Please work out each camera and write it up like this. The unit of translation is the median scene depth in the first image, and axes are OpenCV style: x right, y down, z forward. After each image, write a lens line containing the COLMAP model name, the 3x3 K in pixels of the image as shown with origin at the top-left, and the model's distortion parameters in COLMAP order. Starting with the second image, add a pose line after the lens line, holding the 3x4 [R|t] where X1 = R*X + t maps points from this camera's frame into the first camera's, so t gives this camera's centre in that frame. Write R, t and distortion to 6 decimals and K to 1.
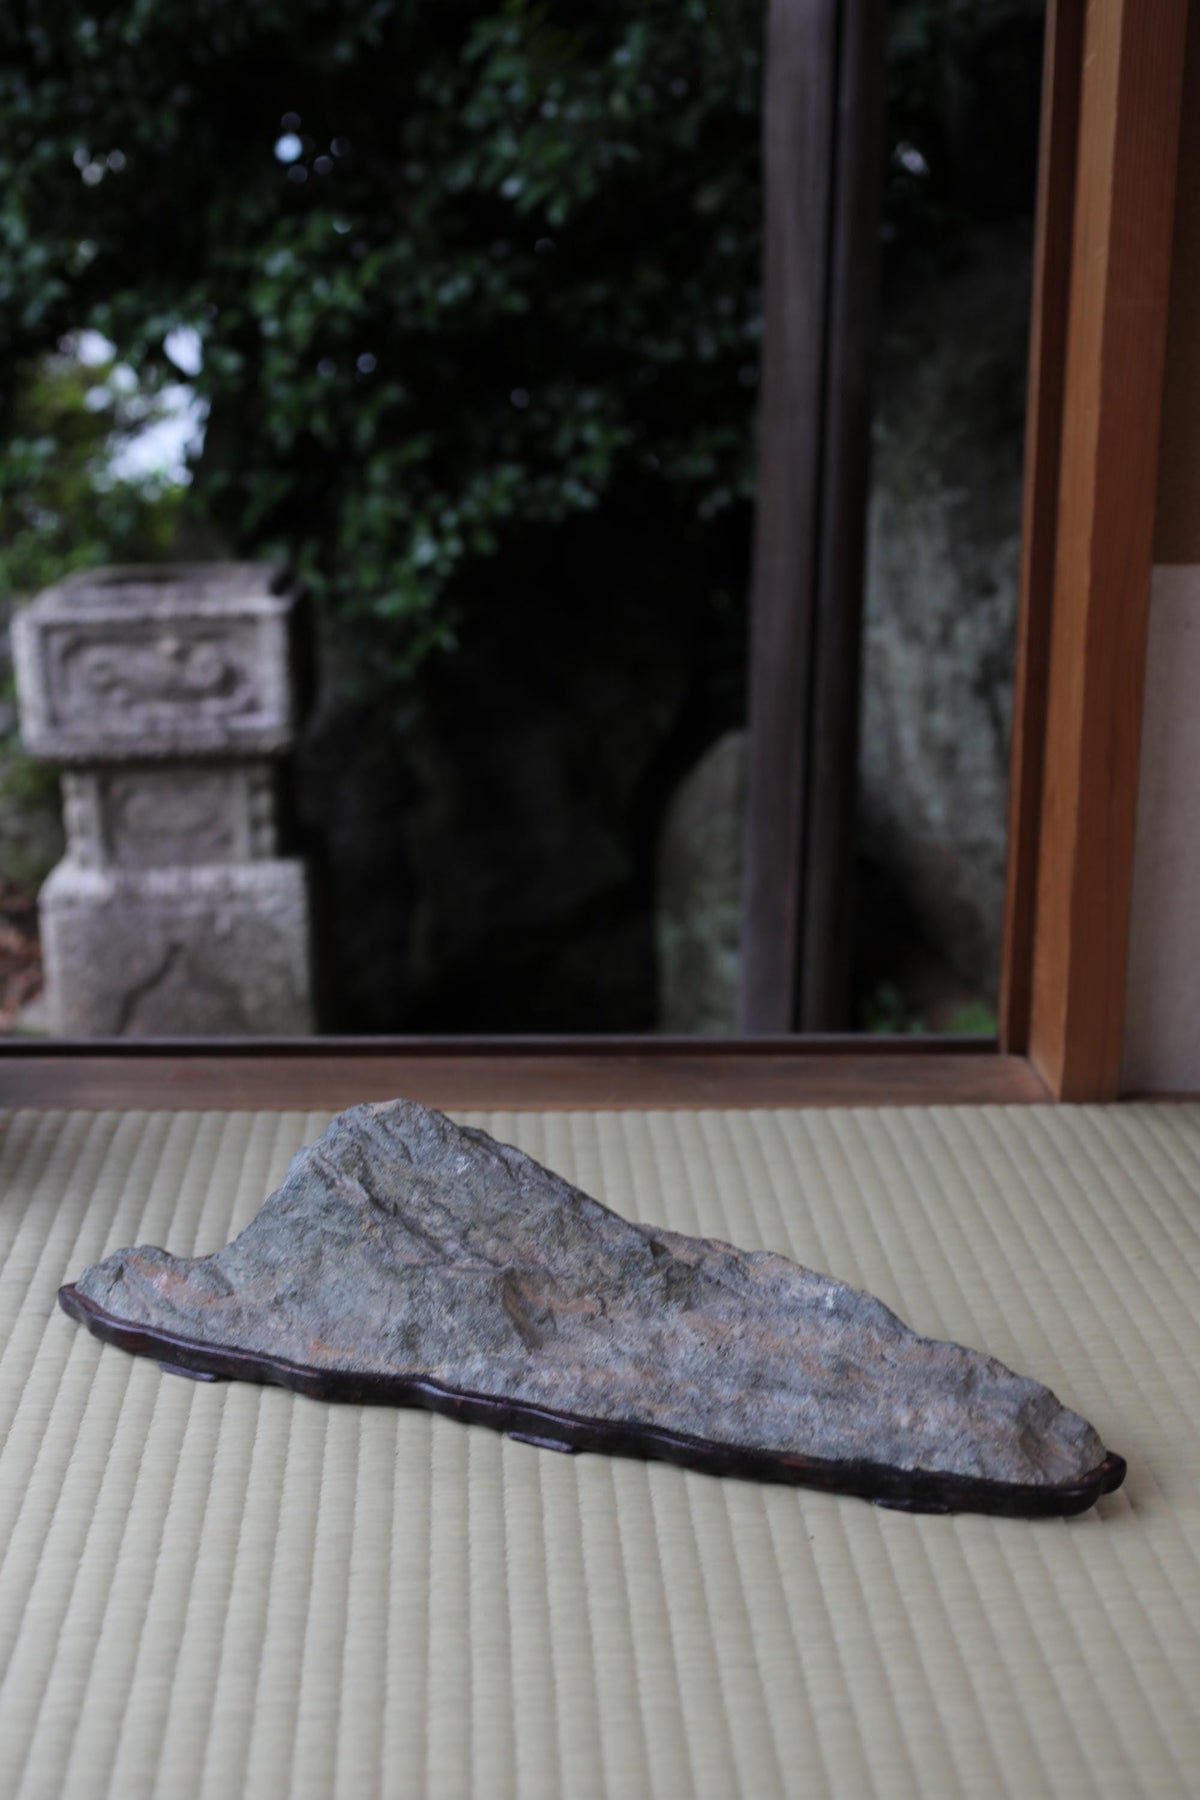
lens RADIAL K [[2691.0, 0, 618.8], [0, 2691.0, 863.7], [0, 0, 1]] dist [-0.037123, 0.206986]
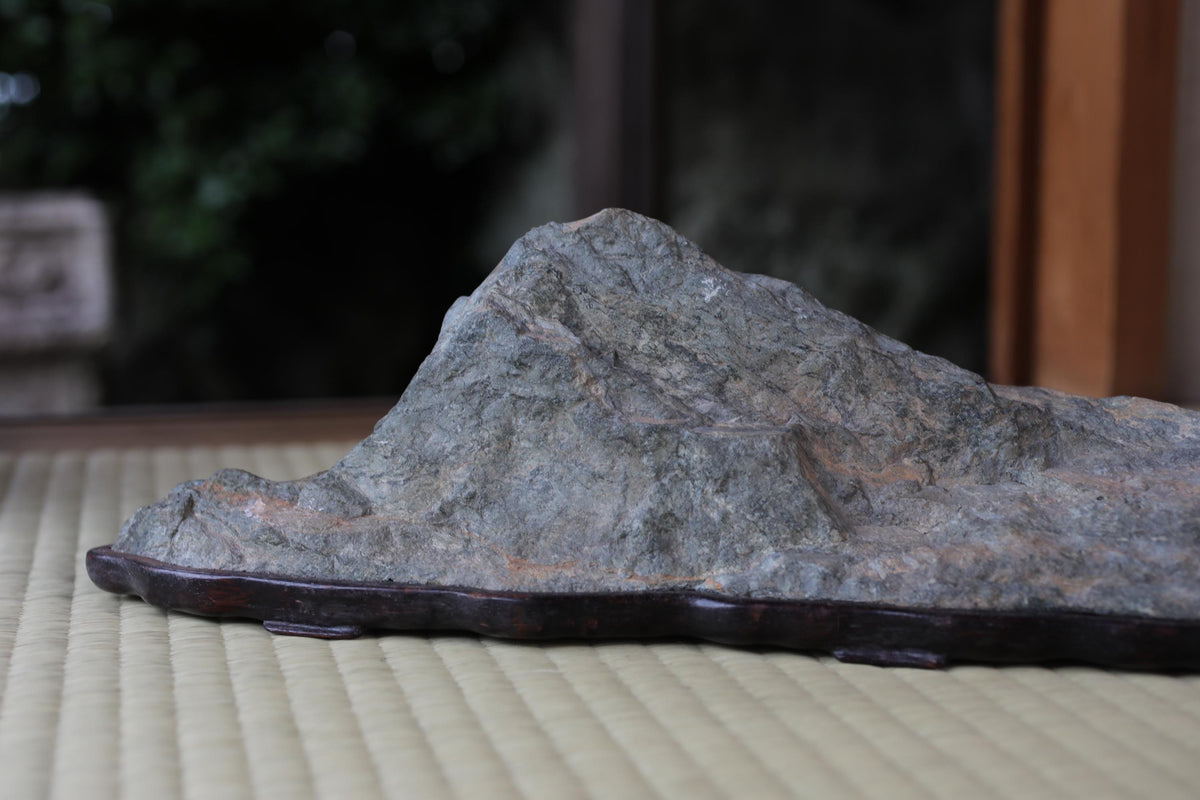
lens RADIAL K [[1794.0, 0, 600.0], [0, 1794.0, 400.0], [0, 0, 1]] dist [-0.037123, 0.206986]
pose [[0.978590, -0.040580, 0.201777, -0.183327], [0.063830, 0.991870, -0.110089, 0.191774], [-0.195670, 0.120612, 0.973225, 0.559385]]
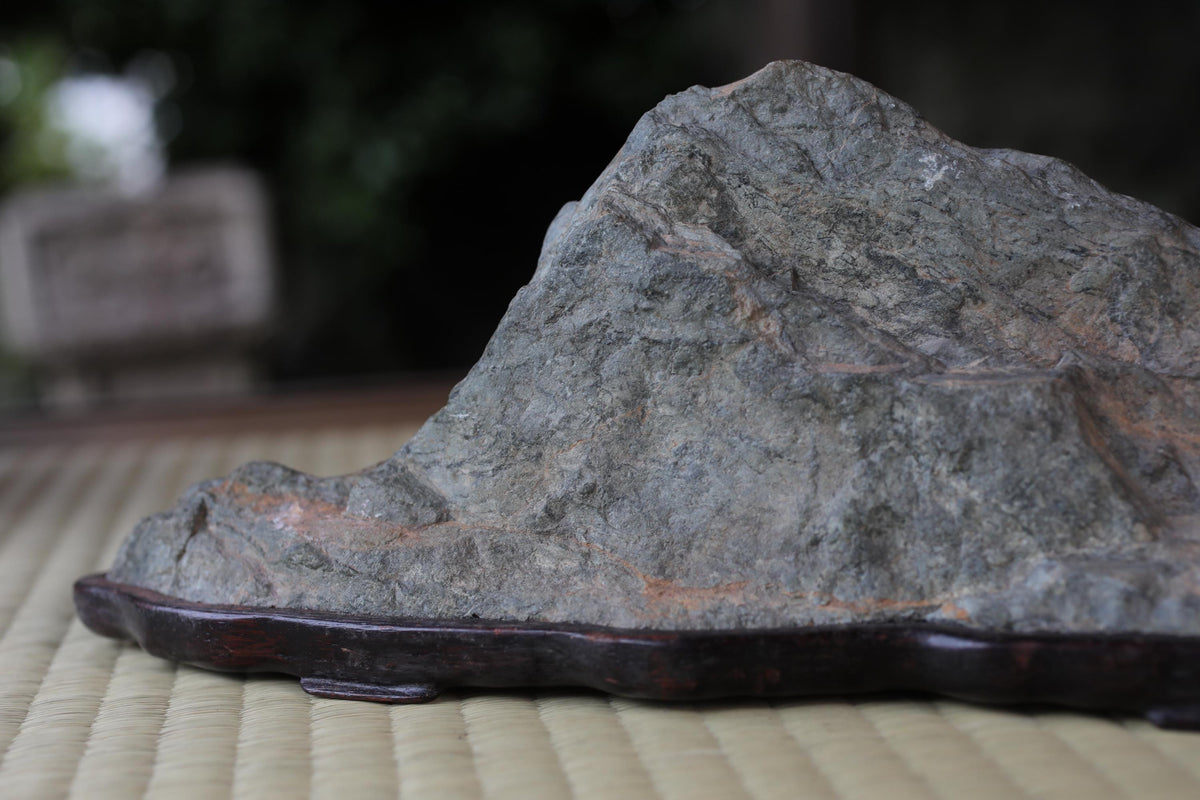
lens RADIAL K [[1848.9, 0, 600.0], [0, 1848.9, 400.0], [0, 0, 1]] dist [-0.035626, 0.190002]
pose [[0.993002, -0.079221, 0.087581, -0.148791], [0.088663, 0.989995, -0.109769, 0.183582], [-0.078009, 0.116766, 0.990091, 0.695177]]
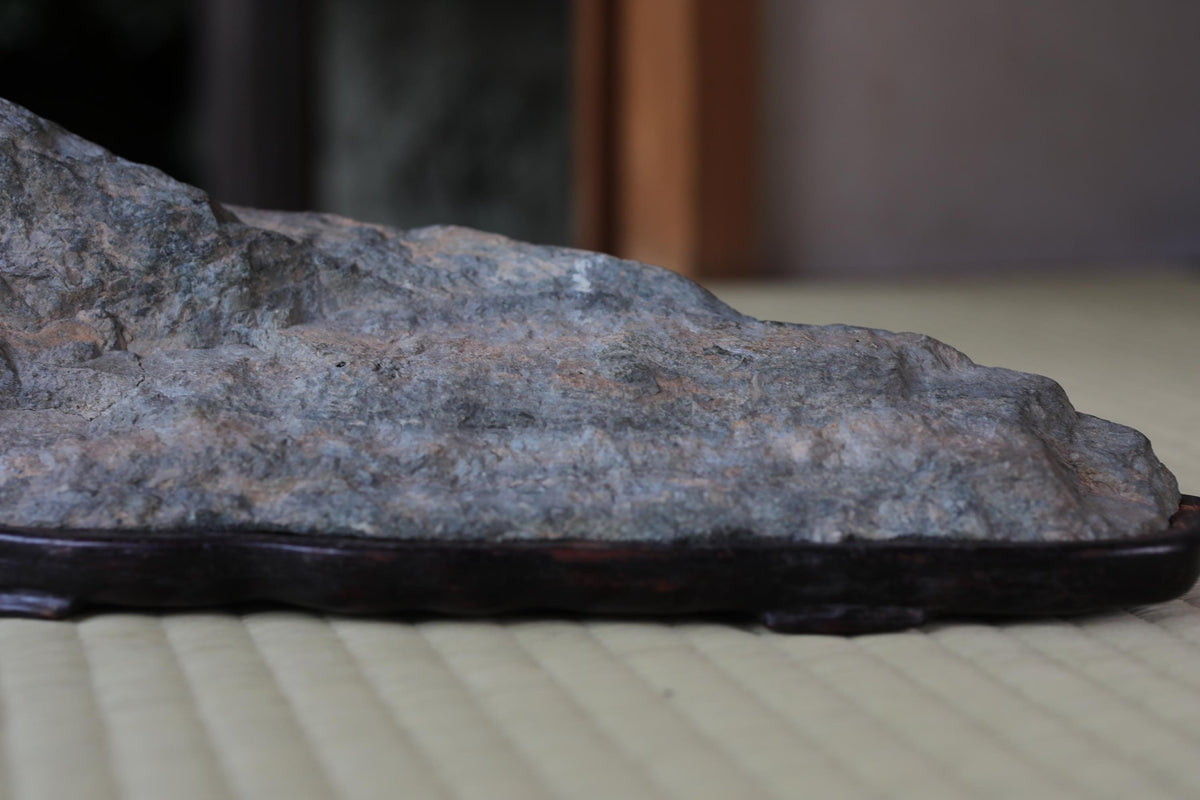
lens RADIAL K [[1848.9, 0, 600.0], [0, 1848.9, 400.0], [0, 0, 1]] dist [-0.035626, 0.190002]
pose [[0.957766, -0.058785, 0.281477, -0.016844], [0.079636, 0.994818, -0.063212, 0.204431], [-0.276303, 0.082958, 0.957484, 0.660935]]
